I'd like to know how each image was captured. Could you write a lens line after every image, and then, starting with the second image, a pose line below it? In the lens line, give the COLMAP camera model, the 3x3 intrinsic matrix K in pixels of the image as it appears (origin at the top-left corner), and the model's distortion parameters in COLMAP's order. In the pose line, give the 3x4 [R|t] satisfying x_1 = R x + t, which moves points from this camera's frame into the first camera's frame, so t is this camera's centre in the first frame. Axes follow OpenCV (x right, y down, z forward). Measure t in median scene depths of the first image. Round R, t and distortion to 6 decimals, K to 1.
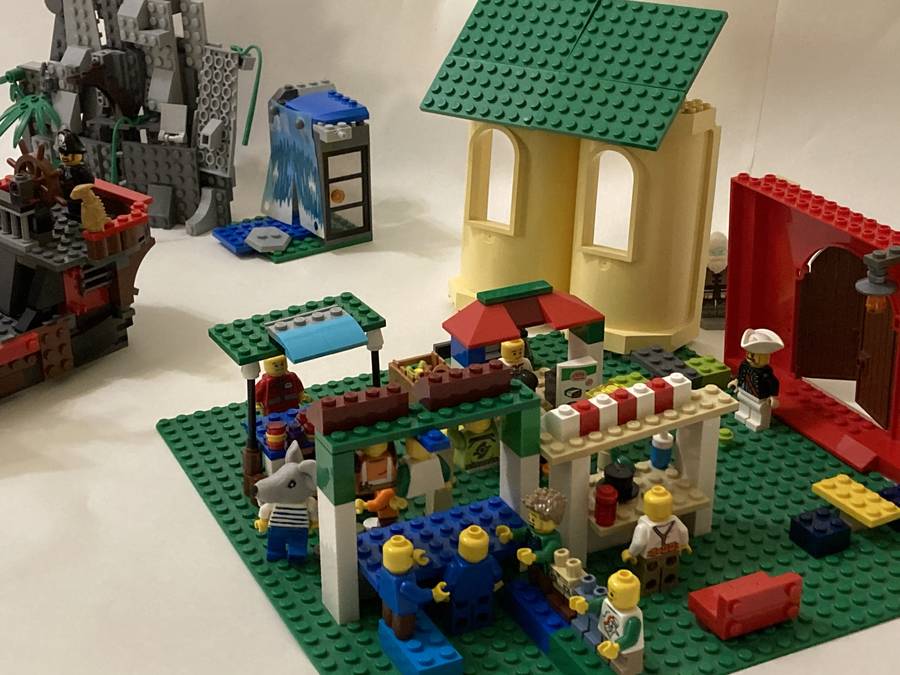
lens RADIAL K [[1452.1, 0, 450.0], [0, 1452.1, 337.5], [0, 0, 1]] dist [0.154318, -0.231068]
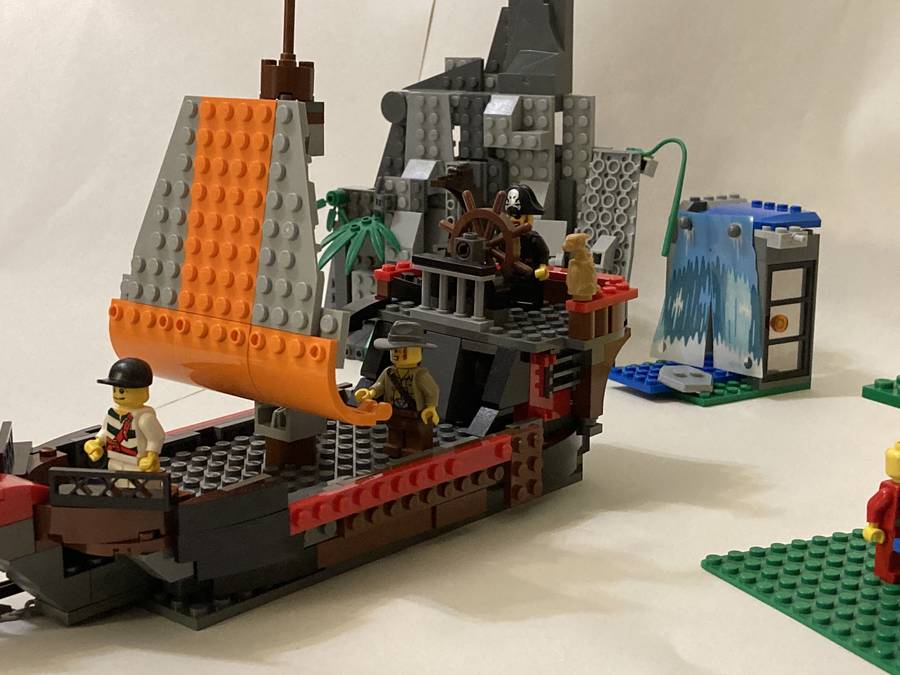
lens RADIAL K [[1452.1, 0, 450.0], [0, 1452.1, 337.5], [0, 0, 1]] dist [0.154318, -0.231068]
pose [[0.999833, 0.015007, 0.010404, -0.253931], [-0.012089, 0.970980, -0.238856, 0.095005], [-0.013687, 0.238691, 0.970999, 0.246620]]
